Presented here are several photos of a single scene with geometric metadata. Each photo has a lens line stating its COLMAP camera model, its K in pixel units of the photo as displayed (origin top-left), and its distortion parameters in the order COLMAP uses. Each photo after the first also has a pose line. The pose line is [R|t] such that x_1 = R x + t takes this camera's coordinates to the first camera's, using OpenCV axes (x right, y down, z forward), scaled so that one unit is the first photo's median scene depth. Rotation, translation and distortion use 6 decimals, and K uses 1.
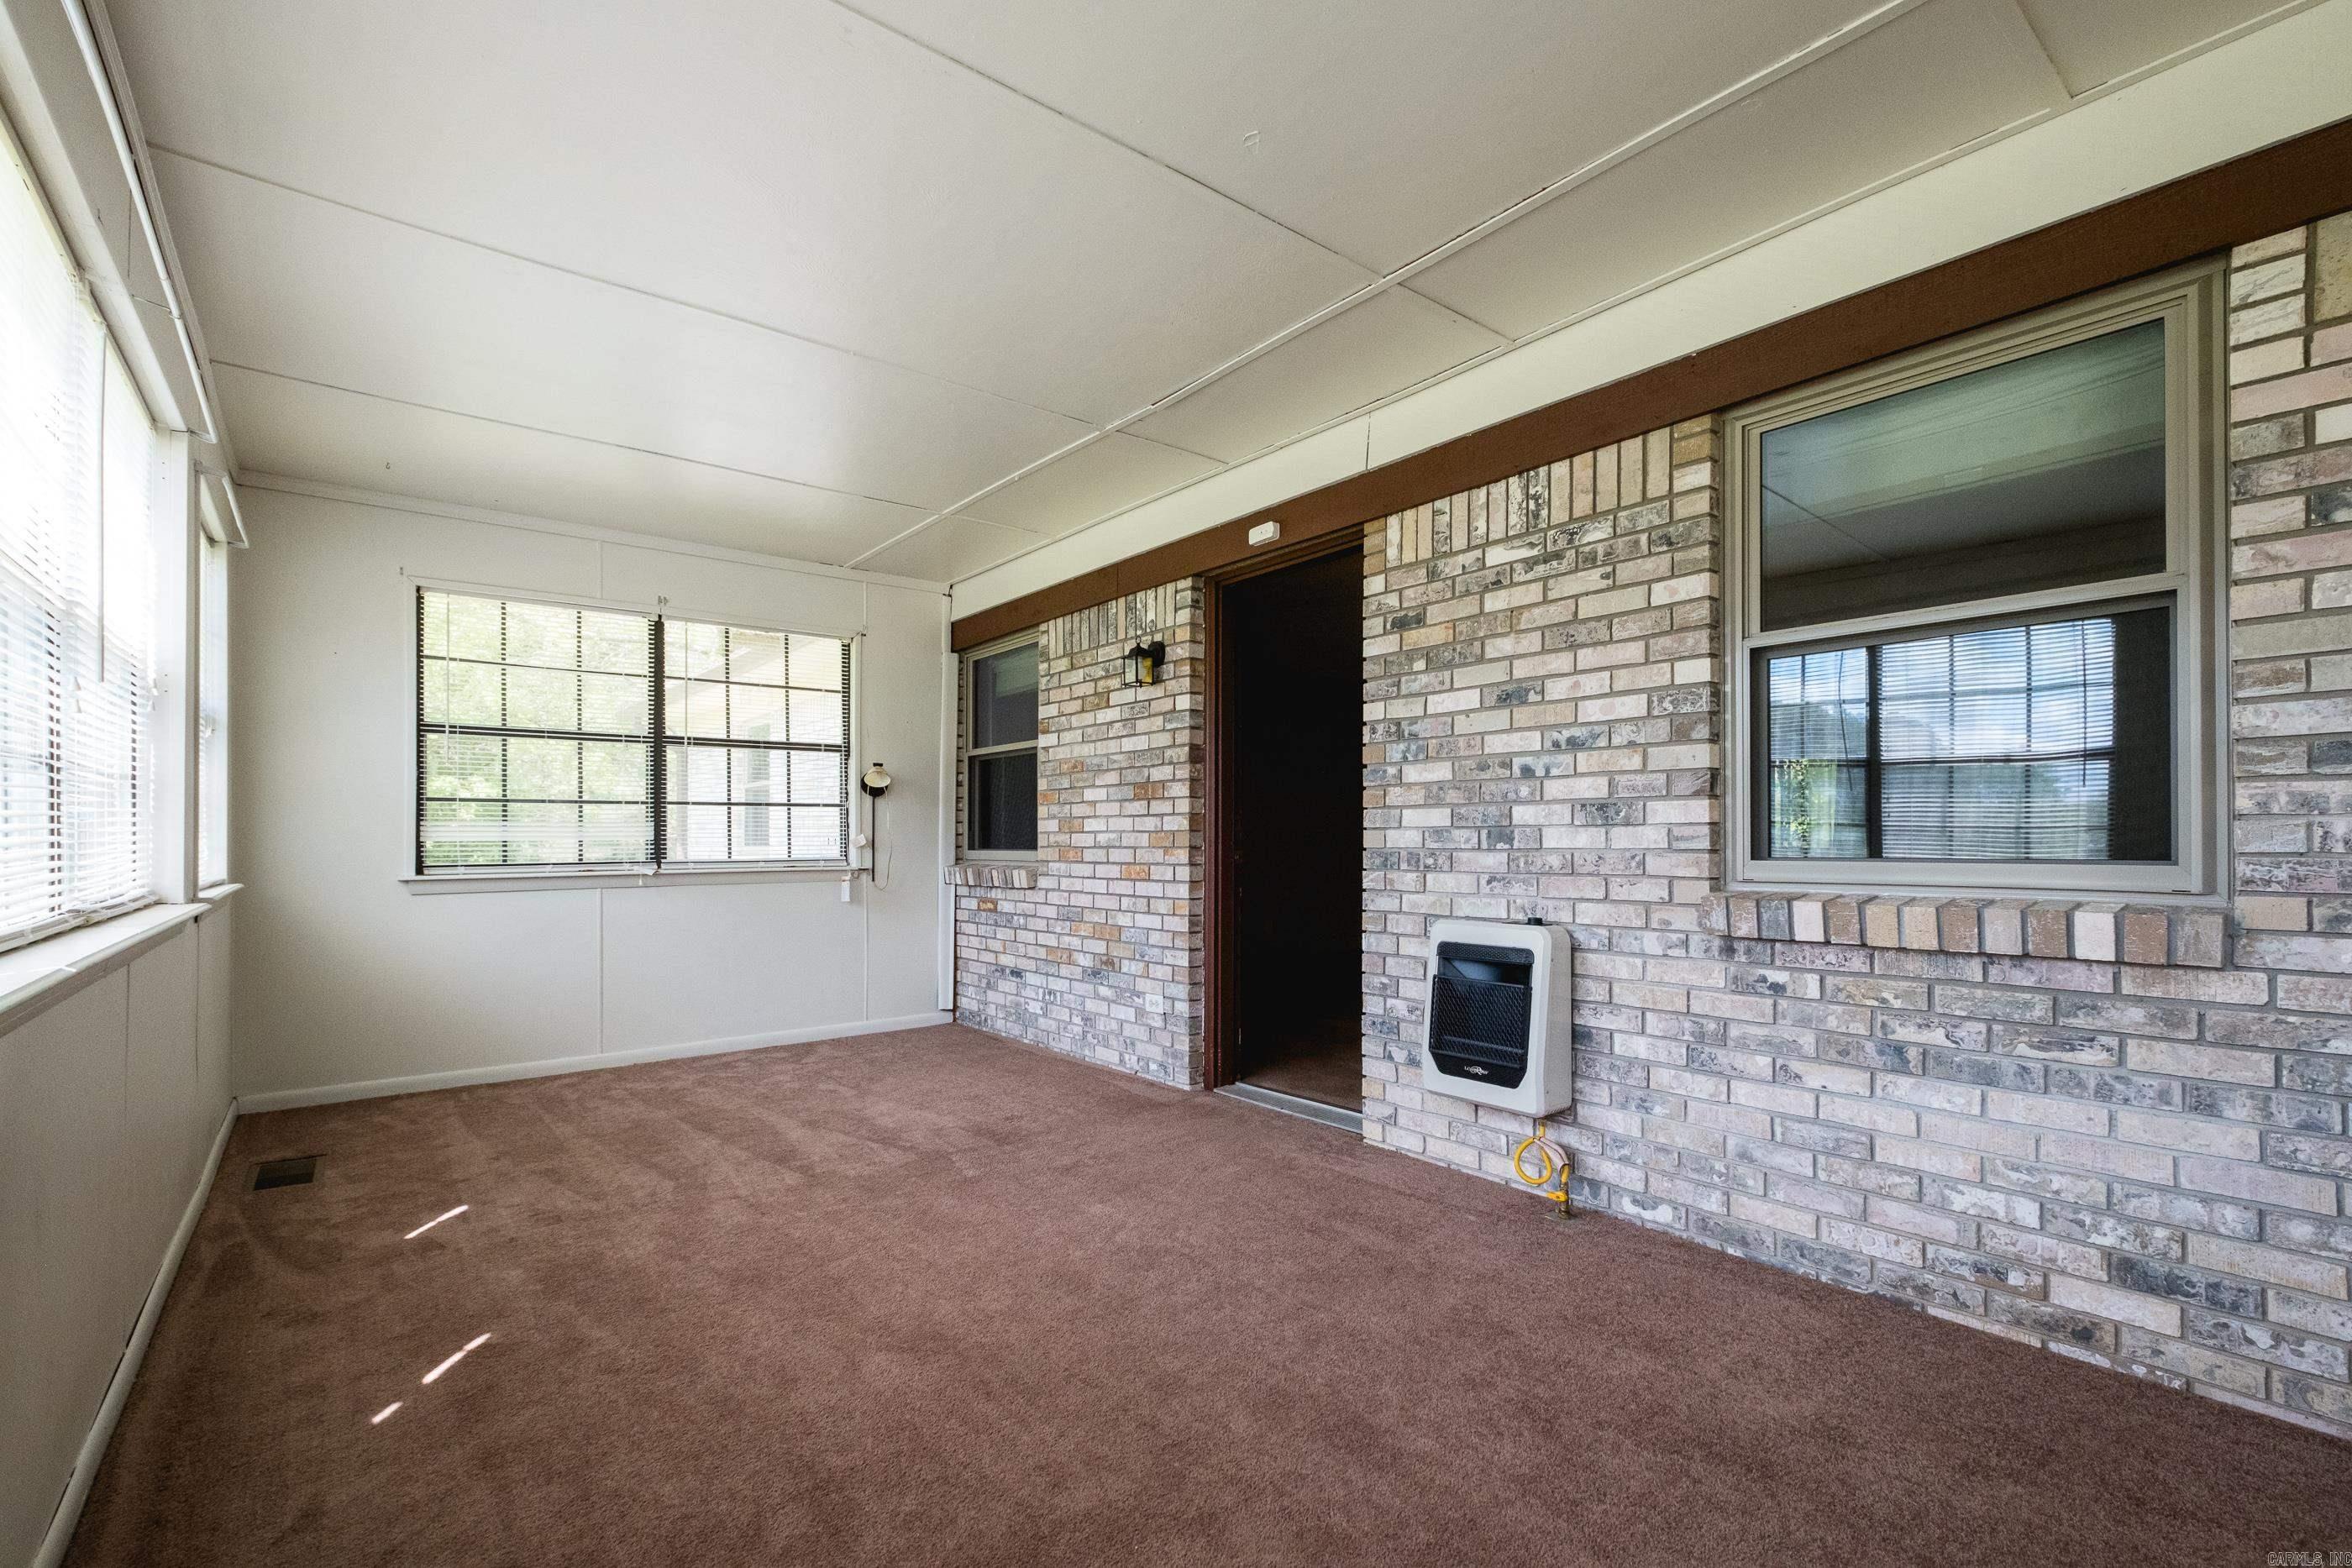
lens RADIAL K [[1026.1, 0, 1180.4], [0, 1026.1, 846.2], [0, 0, 1]] dist [-0.000388, -0.000065]
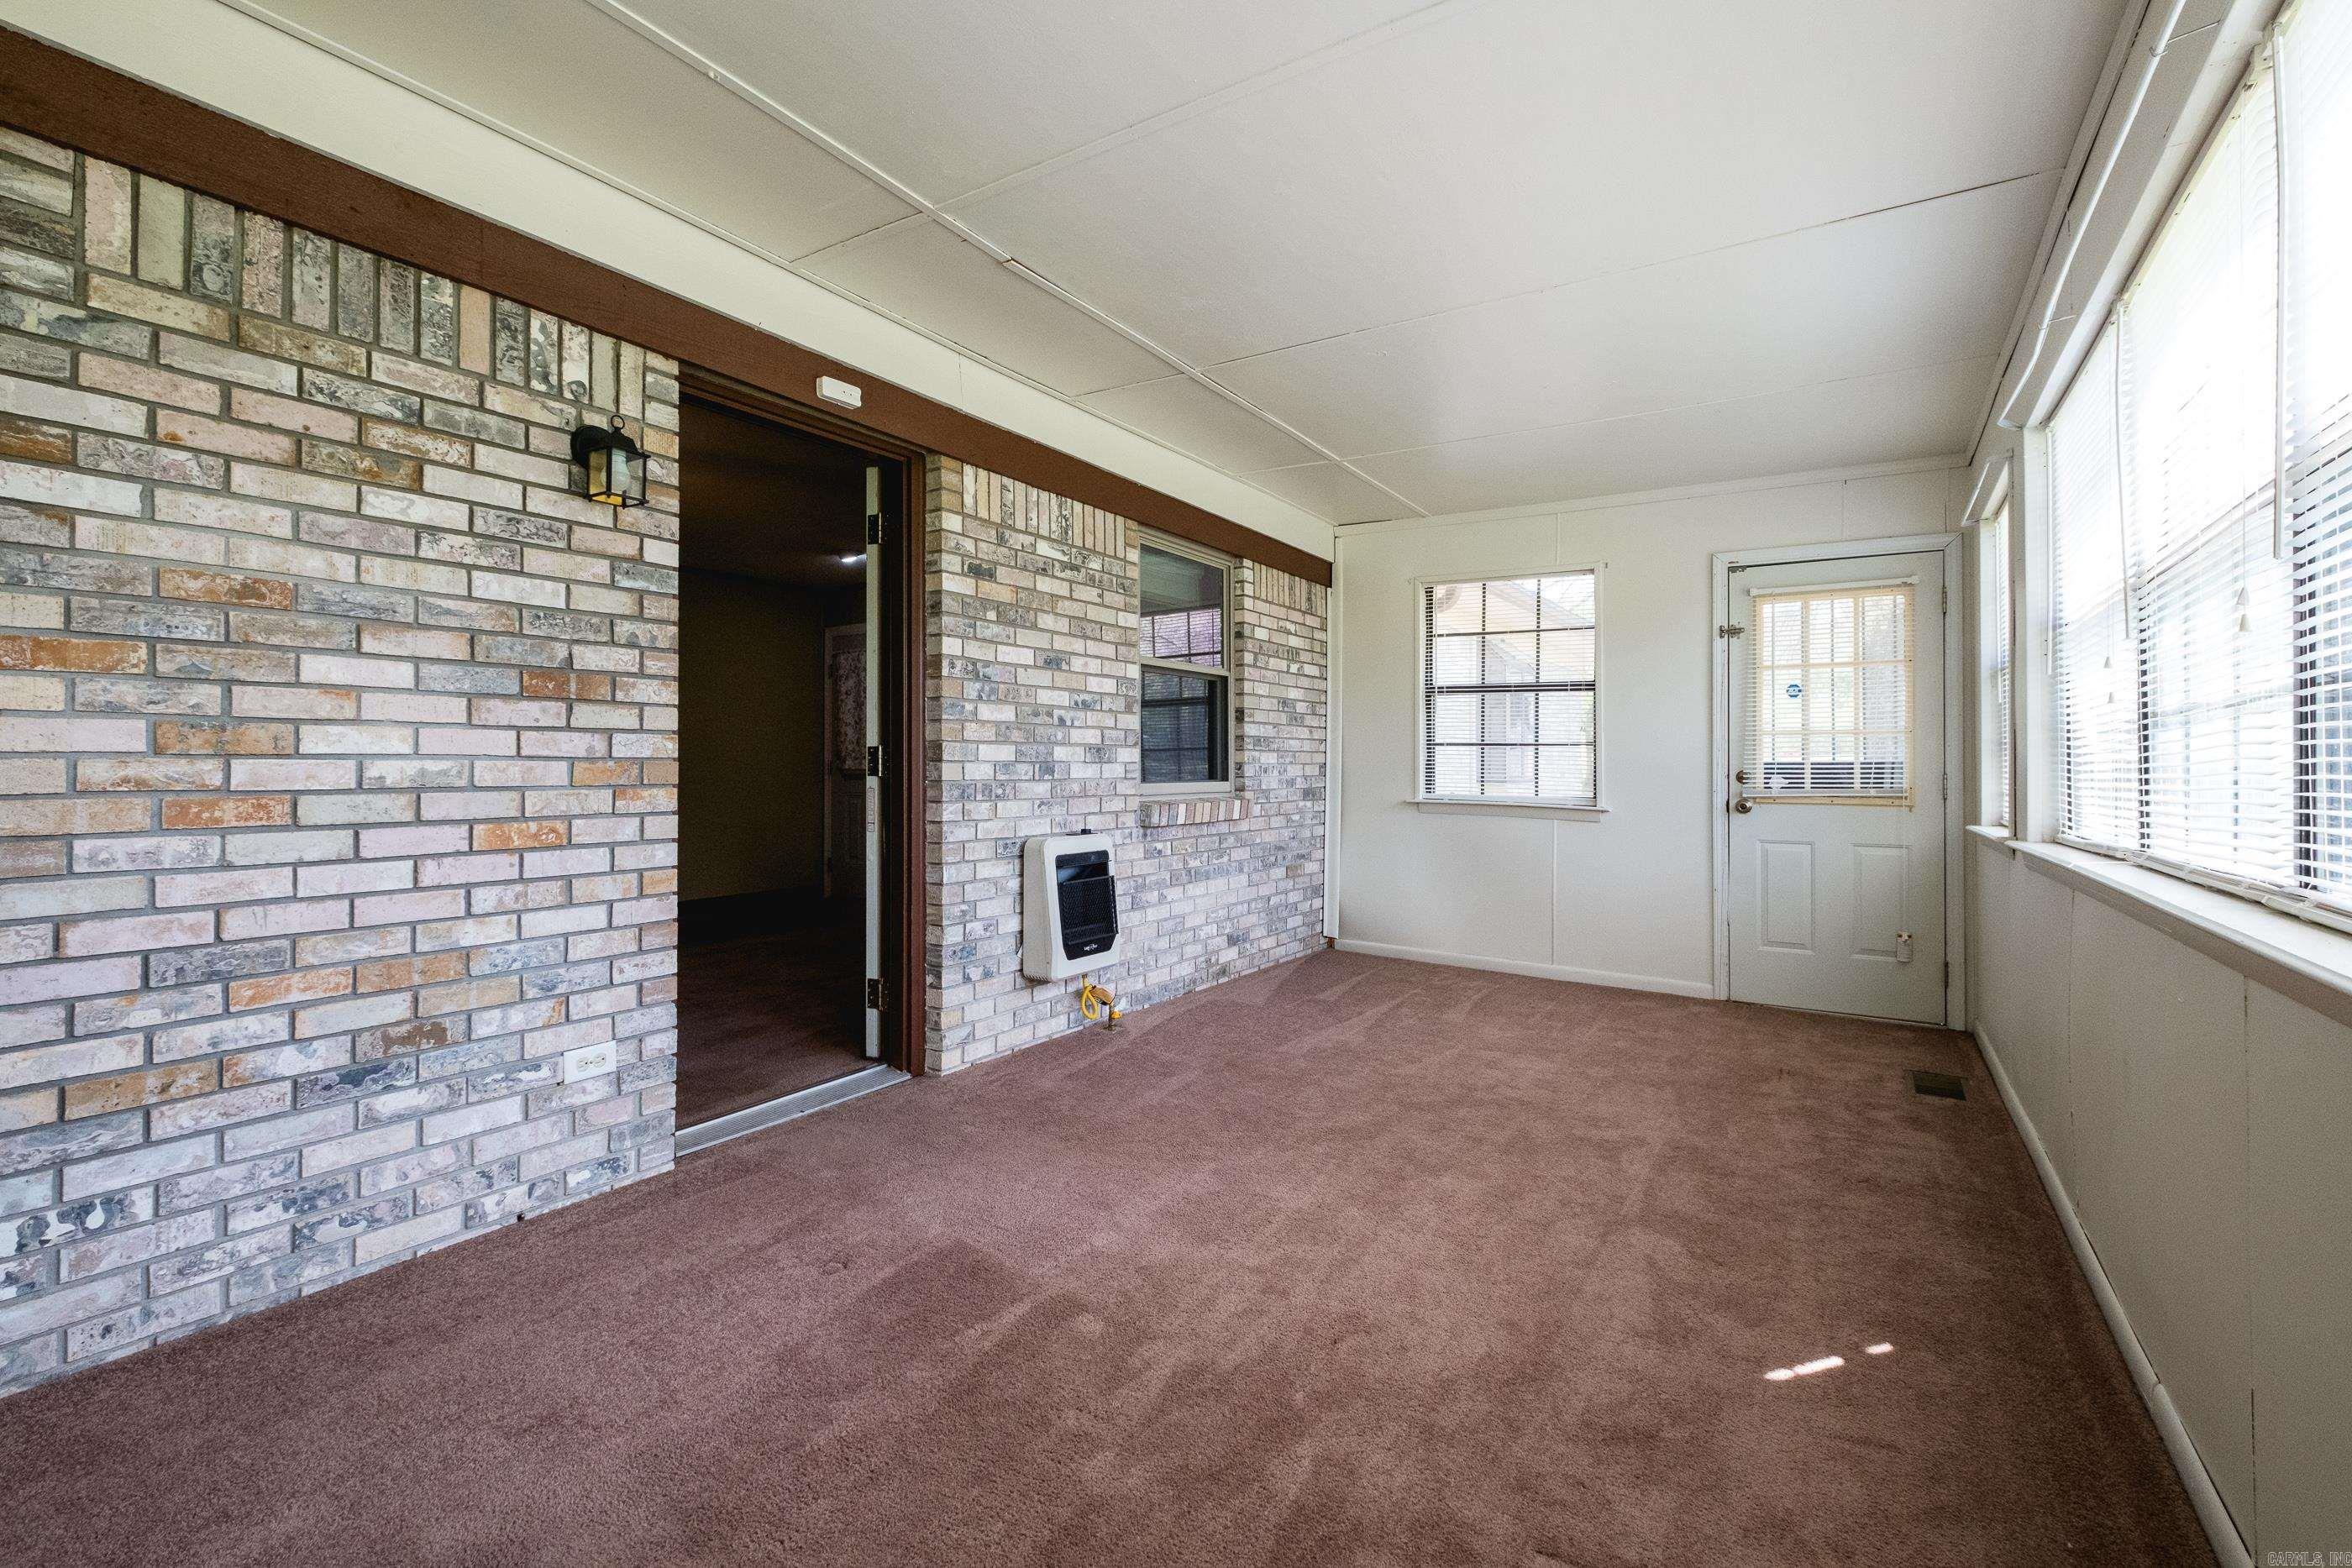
lens RADIAL K [[1031.6, 0, 1172.4], [0, 1031.6, 763.9], [0, 0, 1]] dist [-0.000787, -0.000162]
pose [[-0.308515, 0.000196, 0.951219, -0.871948], [0.000108, 1.000000, -0.000171, -0.014956], [-0.951219, 0.000050, -0.308515, 1.134815]]
